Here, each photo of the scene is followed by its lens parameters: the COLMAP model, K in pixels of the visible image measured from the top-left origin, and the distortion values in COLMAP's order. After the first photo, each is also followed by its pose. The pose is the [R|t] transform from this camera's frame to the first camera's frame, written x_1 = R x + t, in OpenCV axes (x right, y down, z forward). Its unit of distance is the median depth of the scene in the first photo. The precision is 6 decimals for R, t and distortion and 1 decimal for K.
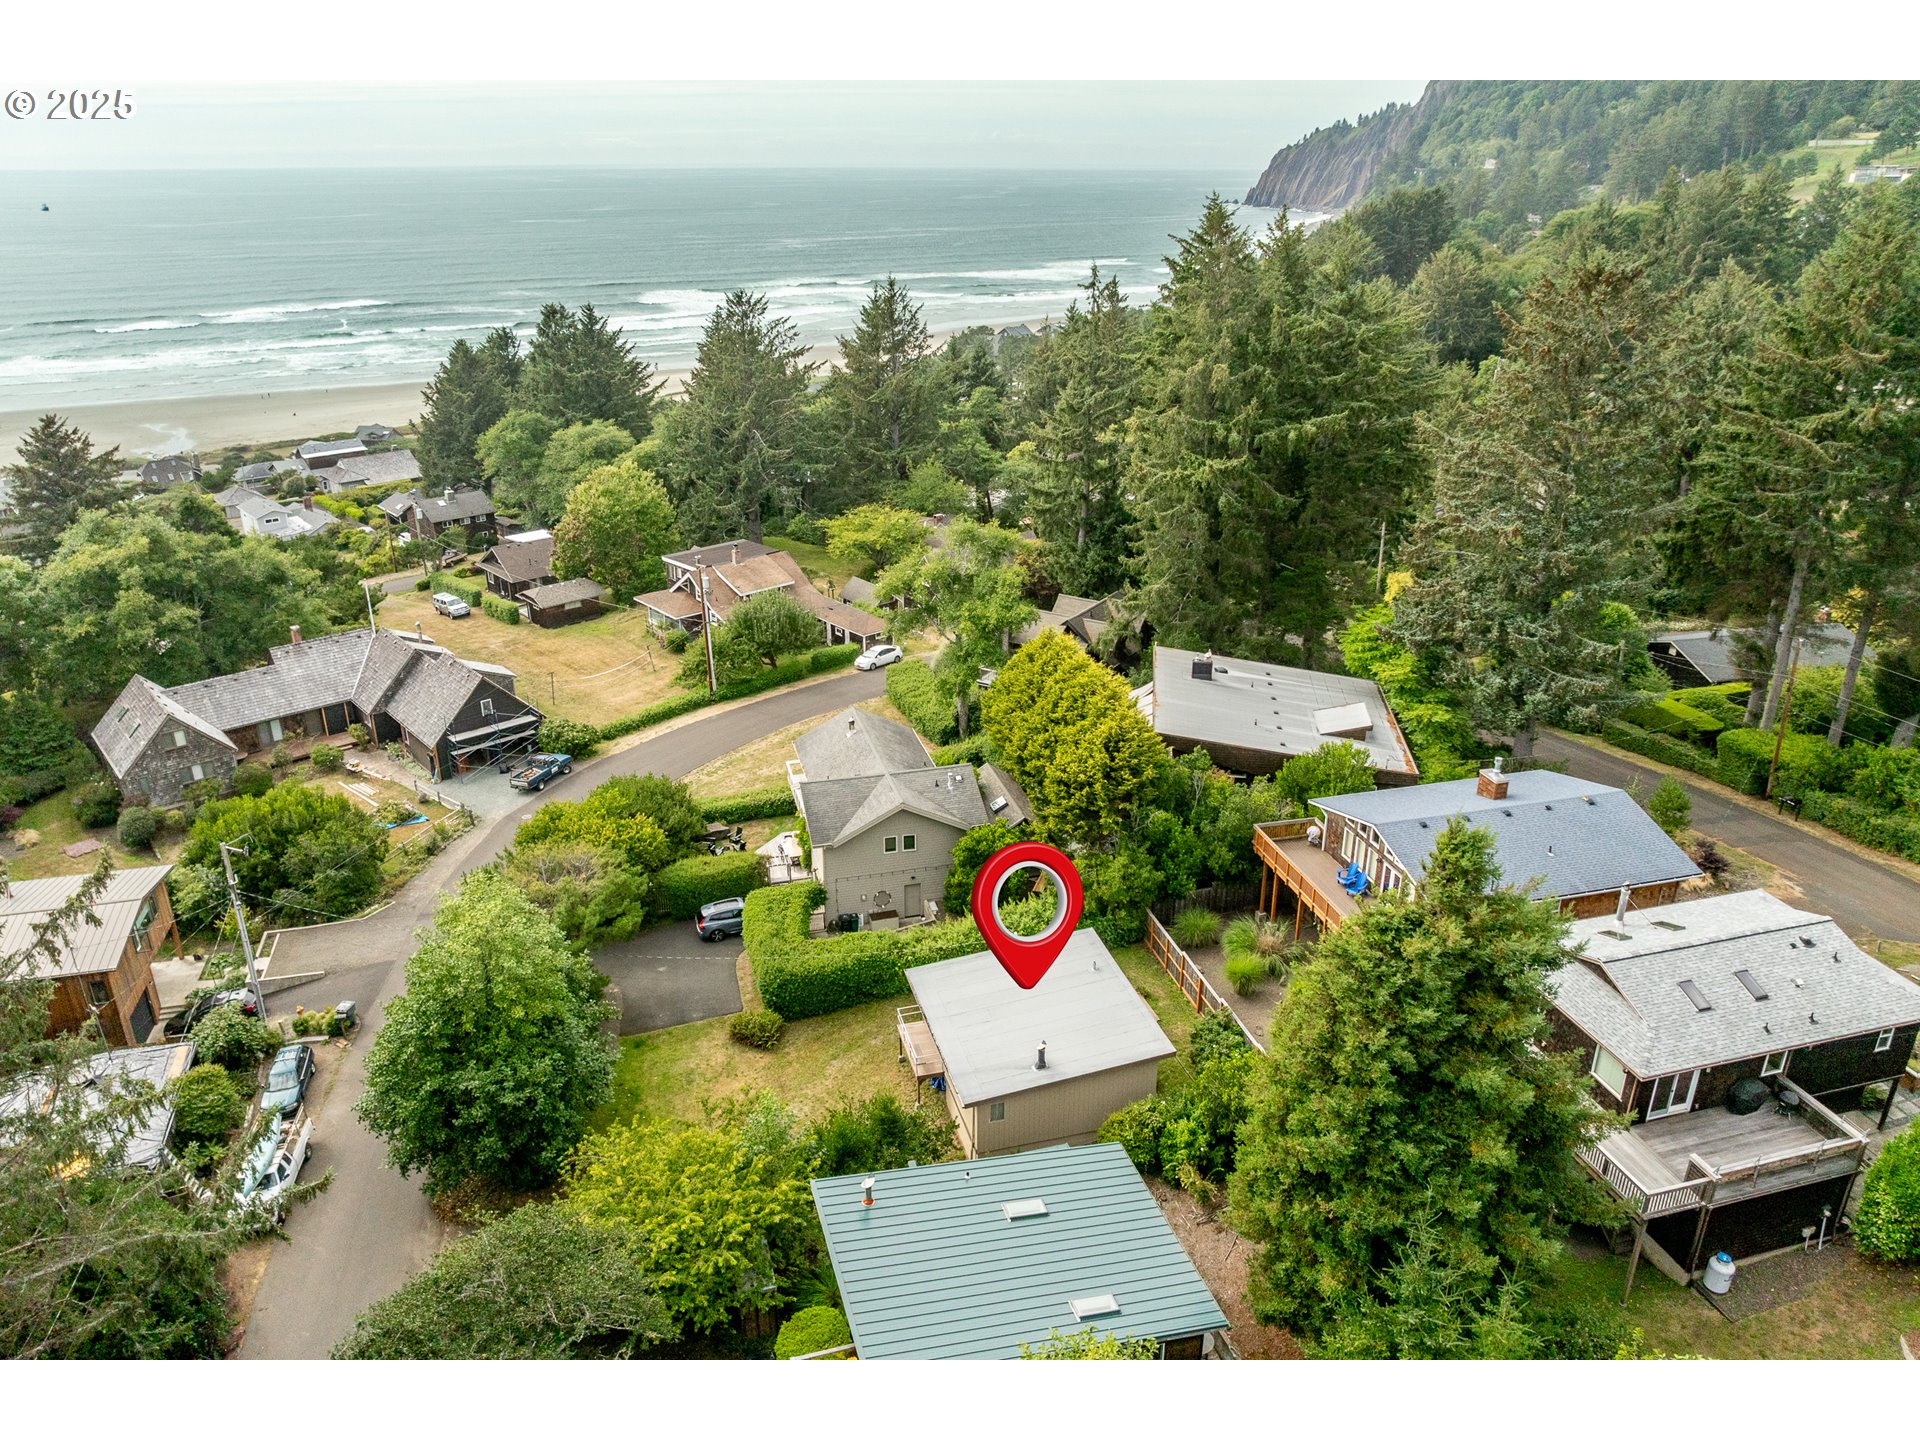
lens RADIAL K [[1341.6, 0, 975.2], [0, 1341.6, 738.1], [0, 0, 1]] dist [-0.037035, -0.000698]
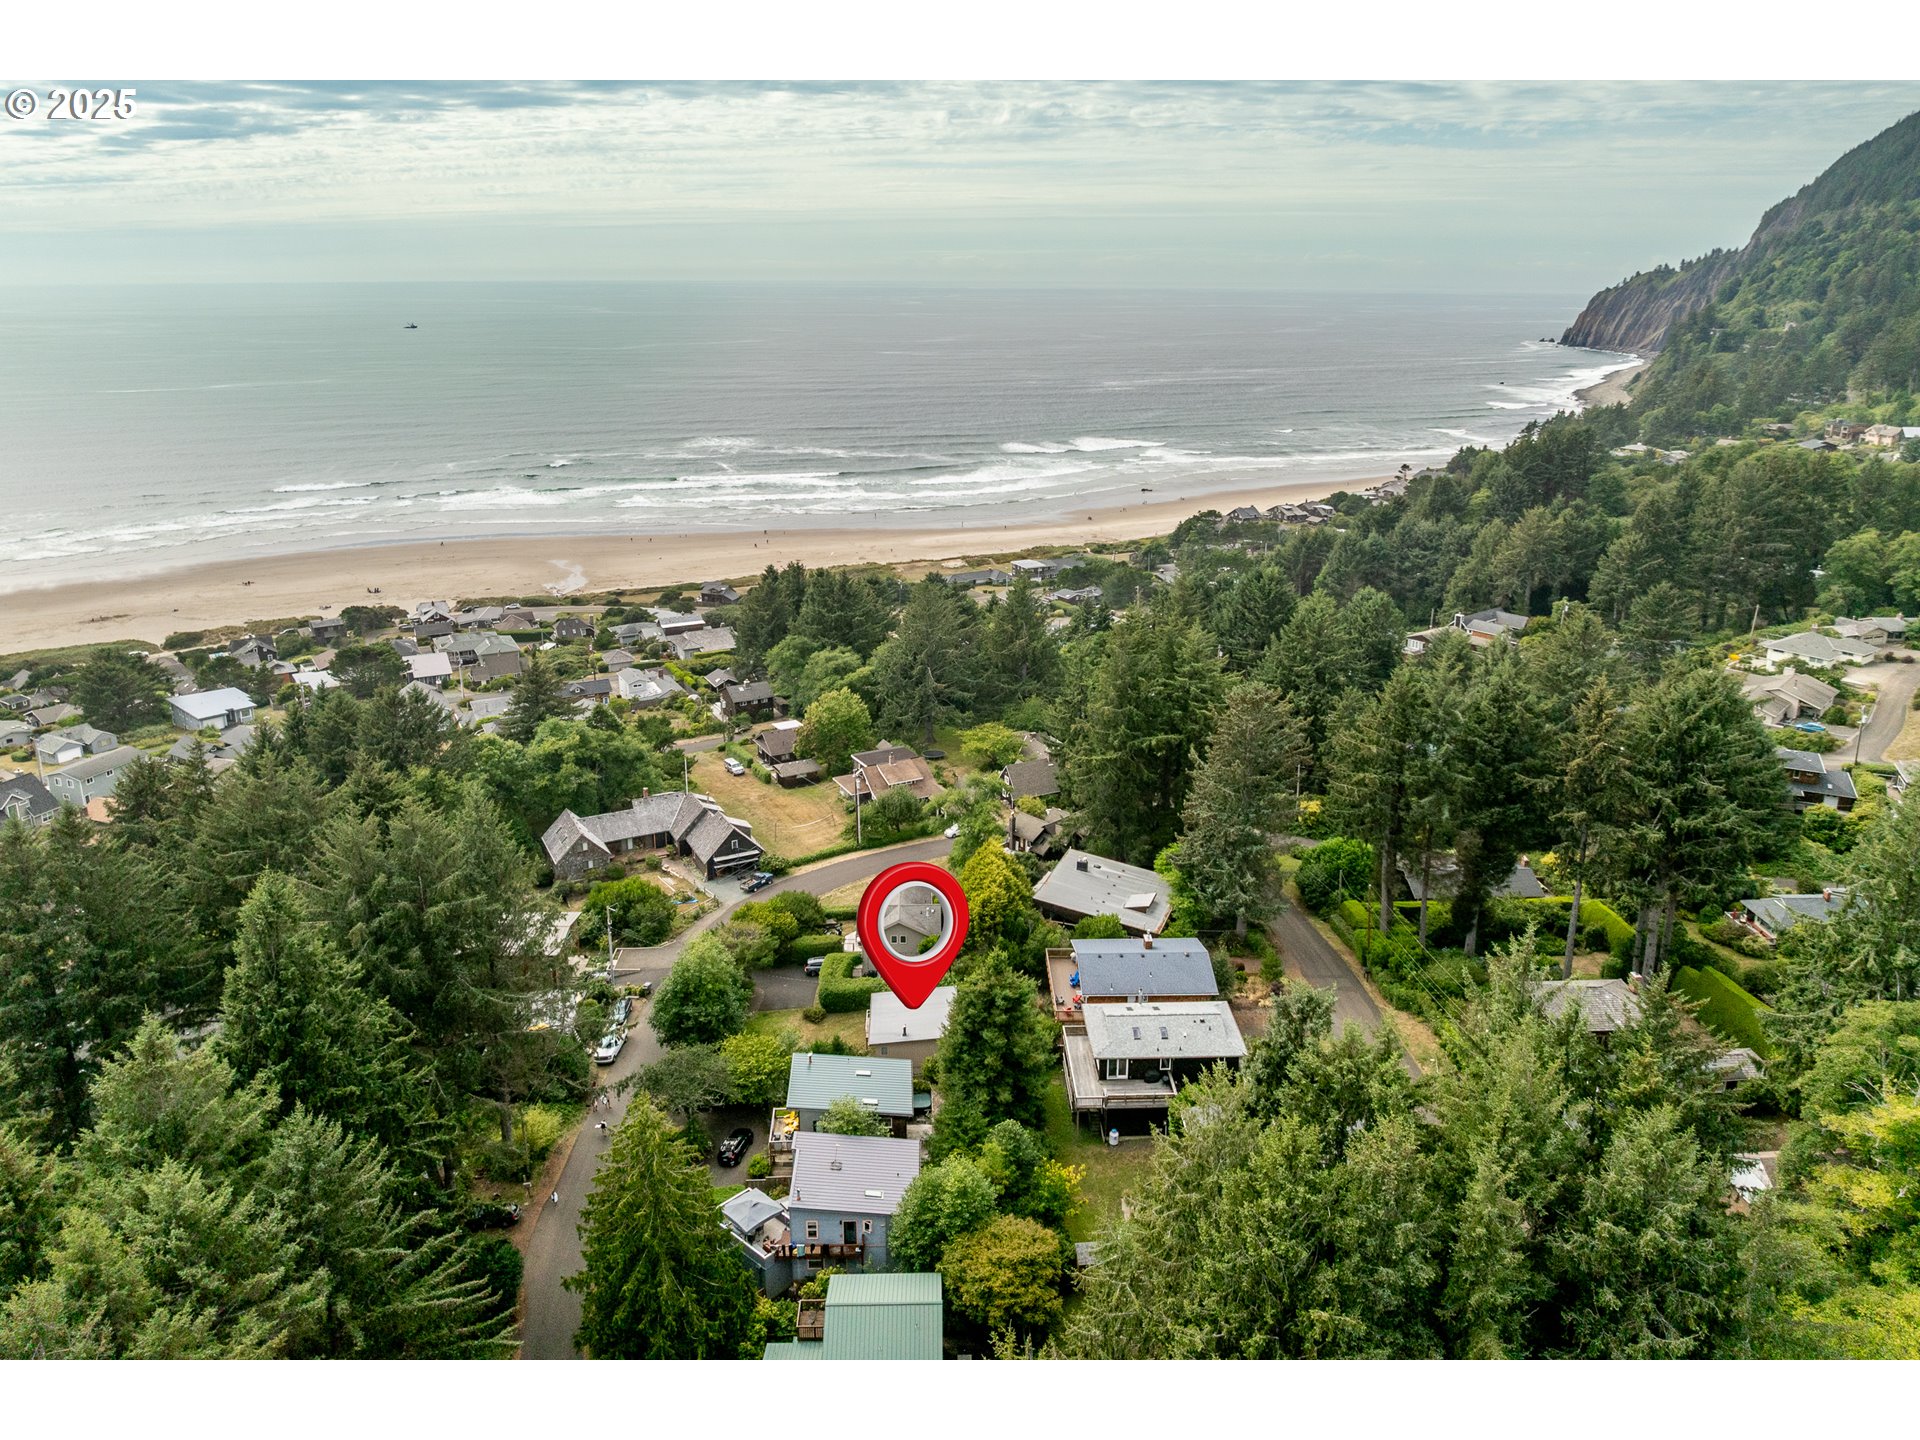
lens RADIAL K [[1341.6, 0, 981.1], [0, 1341.6, 650.6], [0, 0, 1]] dist [-0.037035, -0.000698]
pose [[0.972939, 0.063283, -0.222226, 0.427713], [-0.093225, 0.987520, -0.126938, -0.096379], [0.211420, 0.144220, 0.966696, -0.905660]]
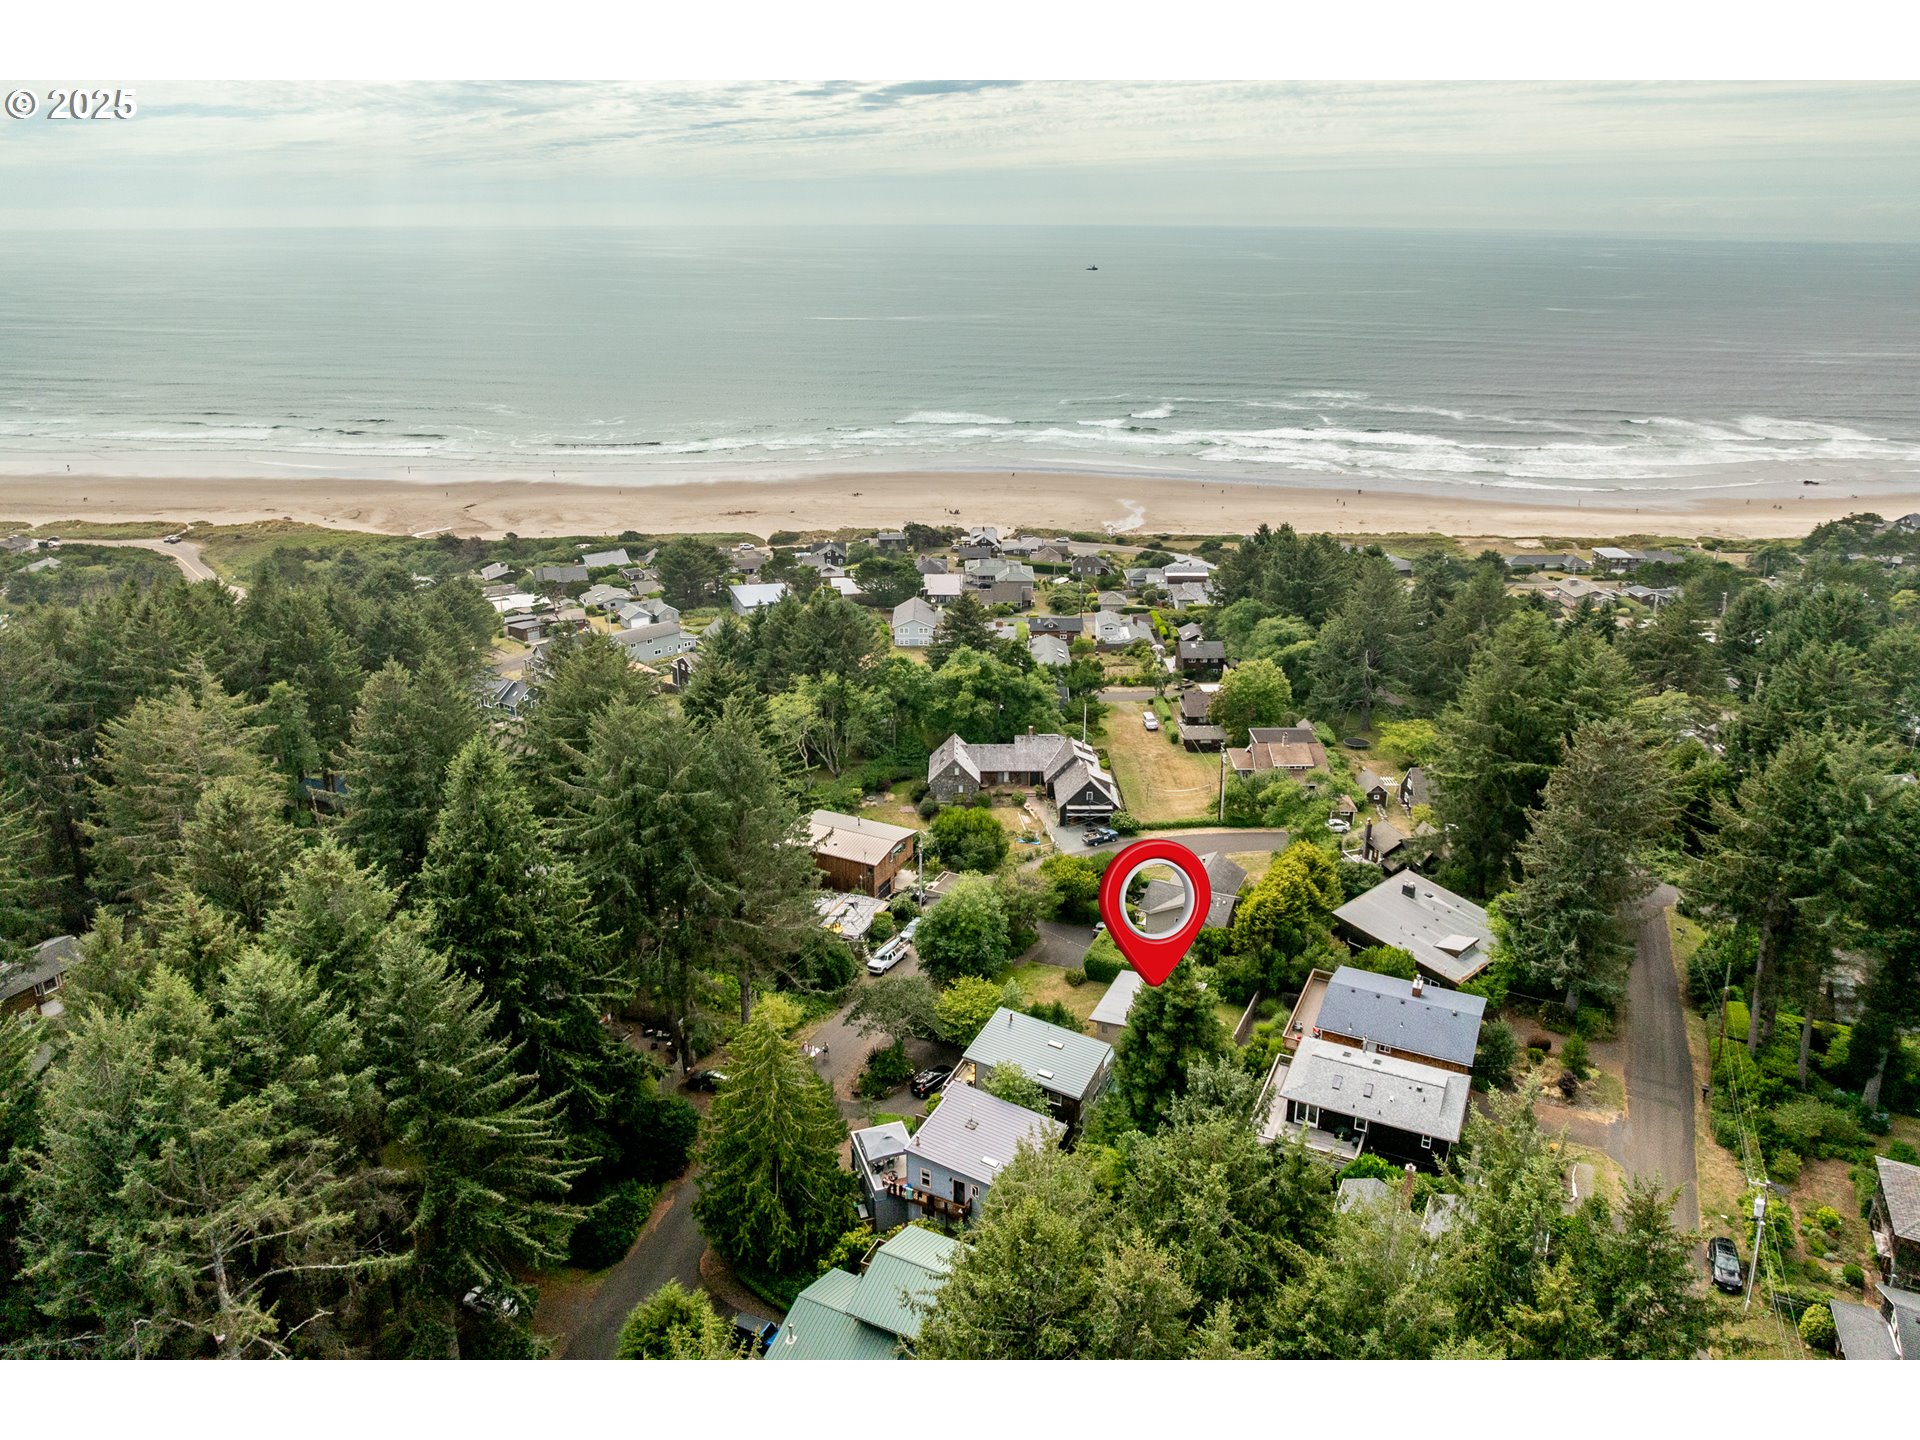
lens RADIAL K [[1341.6, 0, 977.1], [0, 1341.6, 658.3], [0, 0, 1]] dist [-0.037035, -0.000698]
pose [[0.755296, 0.203440, -0.623009, 0.744785], [-0.261482, 0.965207, -0.001820, -0.186811], [0.600962, 0.164280, 0.782213, -0.702322]]
